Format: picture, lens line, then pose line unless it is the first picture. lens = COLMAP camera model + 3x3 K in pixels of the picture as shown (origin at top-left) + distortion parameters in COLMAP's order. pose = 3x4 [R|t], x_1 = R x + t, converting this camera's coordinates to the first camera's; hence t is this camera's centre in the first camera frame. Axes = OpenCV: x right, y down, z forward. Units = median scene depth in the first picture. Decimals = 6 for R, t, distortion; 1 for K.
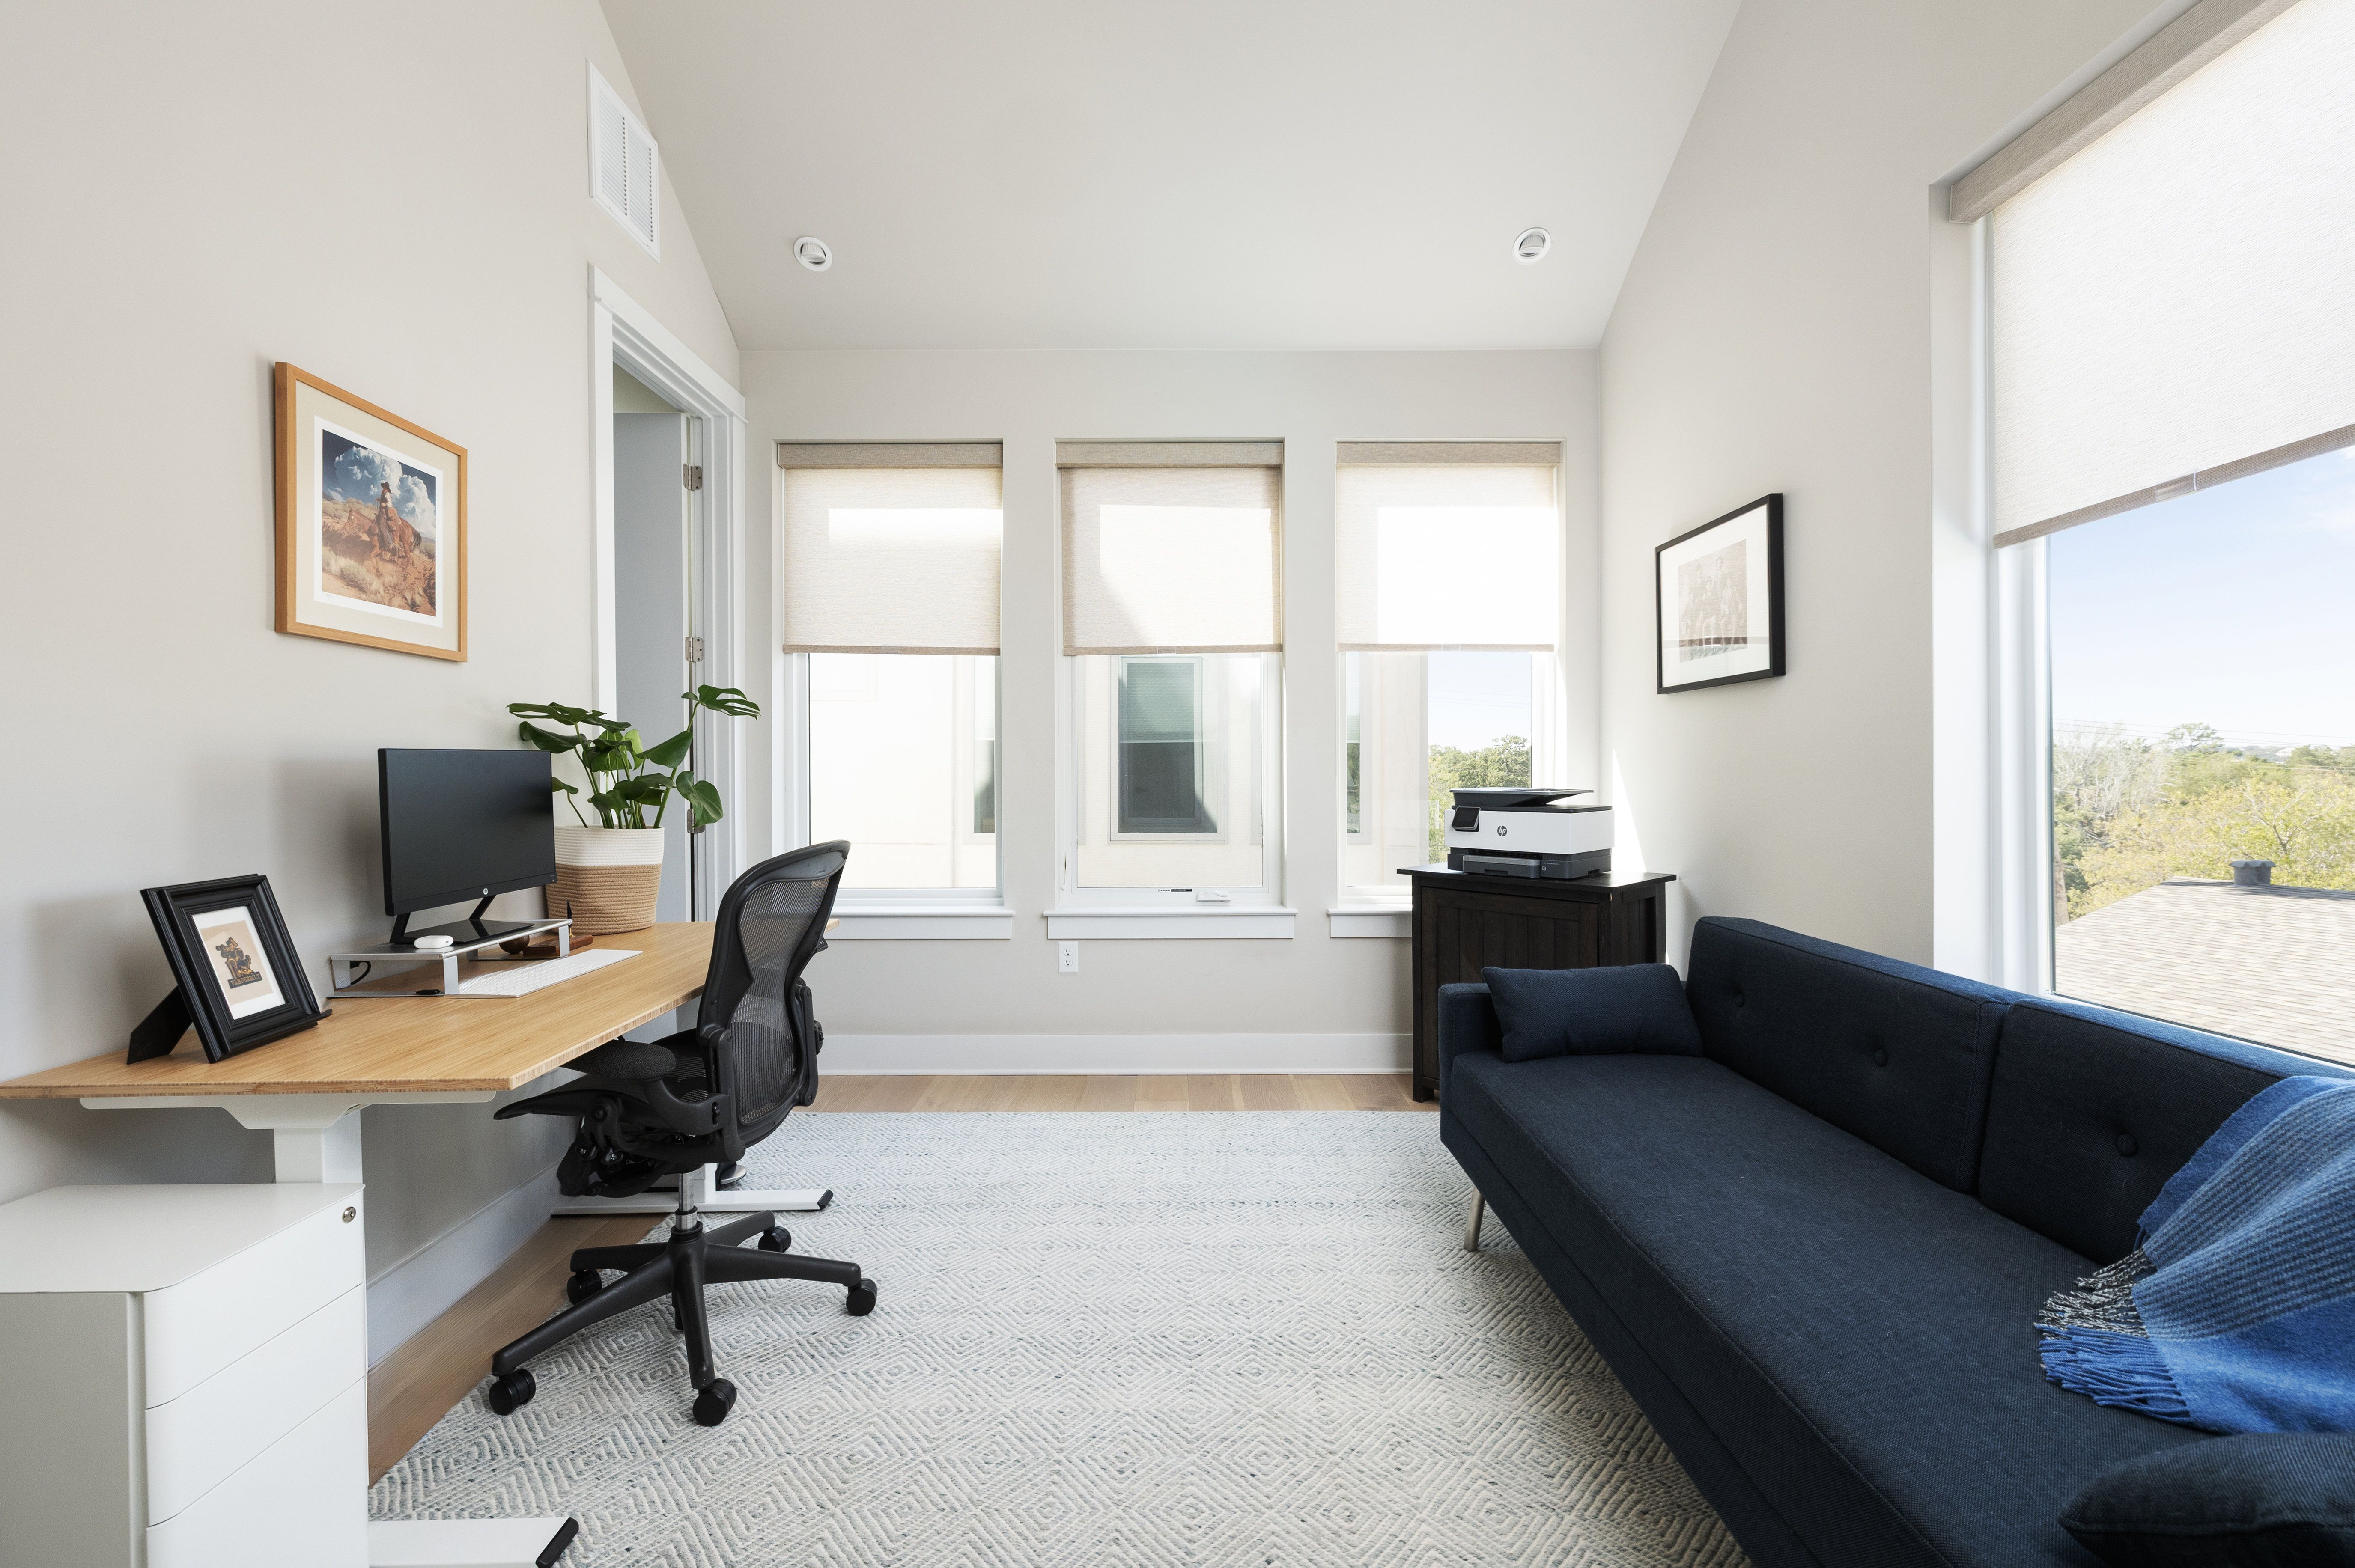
lens RADIAL K [[945.1, 0, 1177.1], [0, 945.1, 774.2], [0, 0, 1]] dist [-0.000195, 0.000108]
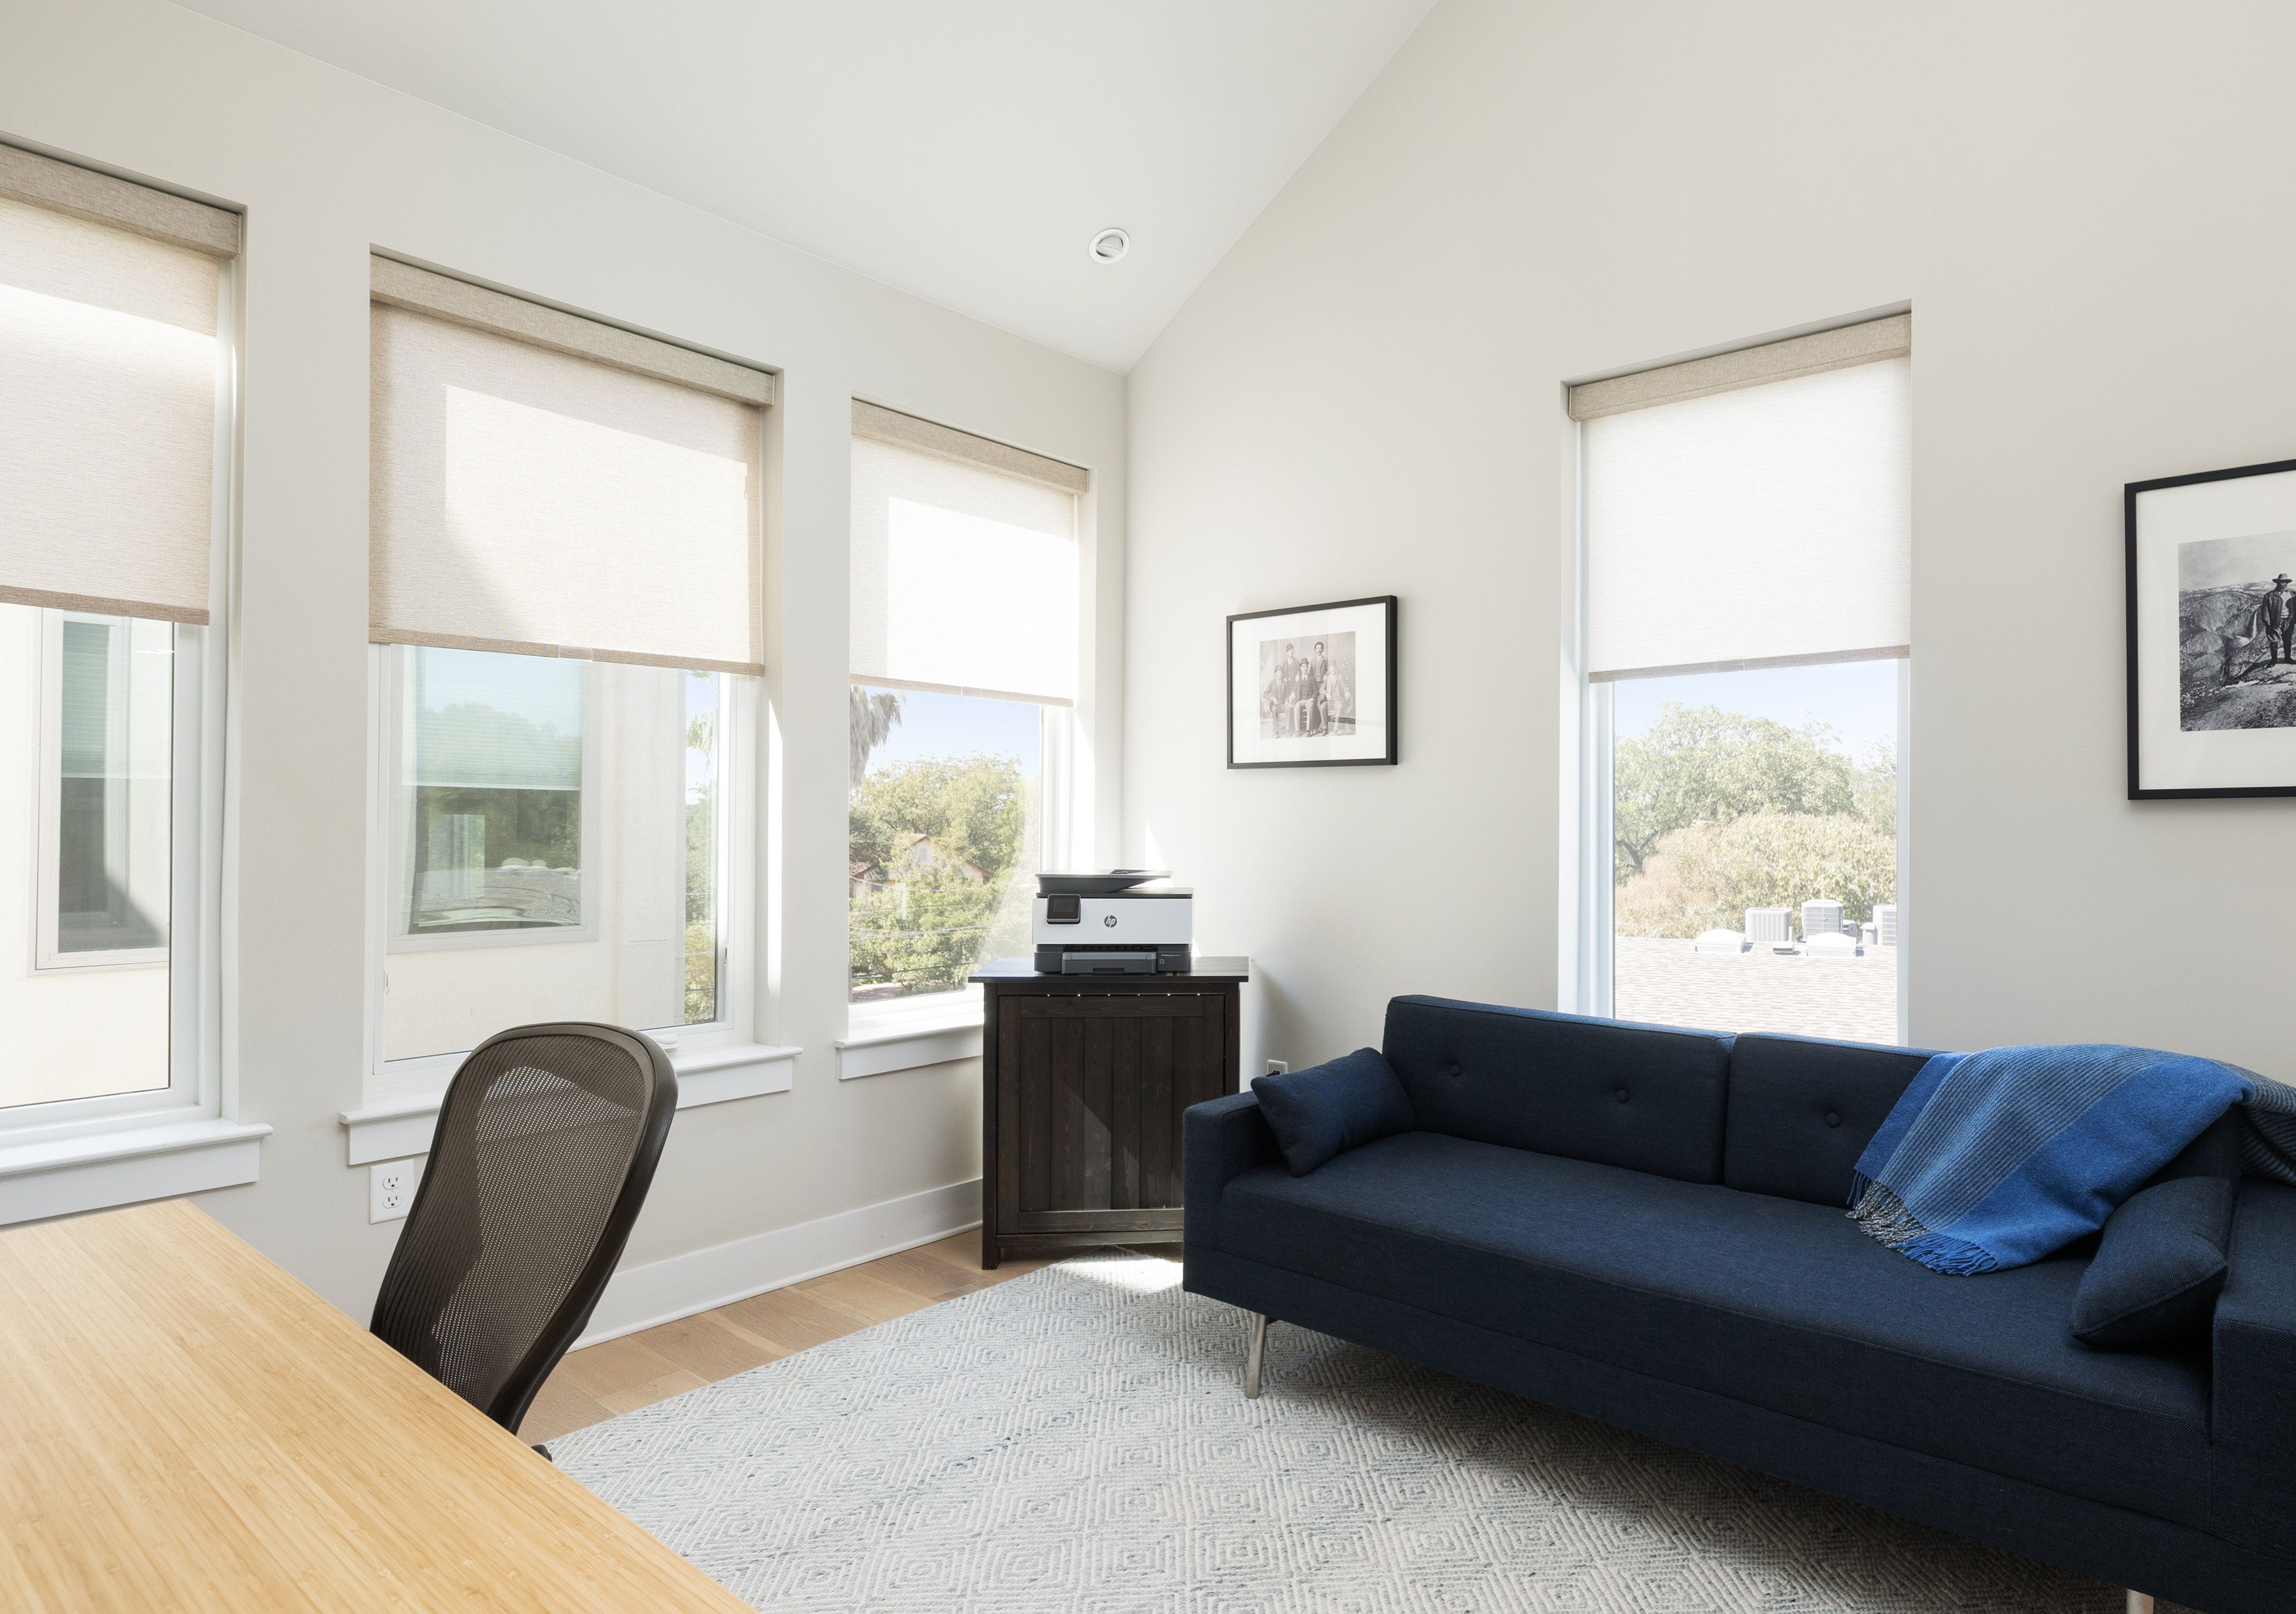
lens RADIAL K [[1281.1, 0, 1153.6], [0, 1281.1, 807.2], [0, 0, 1]] dist [0.001578, -0.003089]
pose [[0.630266, 0.009605, 0.776320, -0.505461], [-0.005176, 0.999953, -0.008170, -0.032568], [-0.776362, 0.001131, 0.630286, 0.223356]]
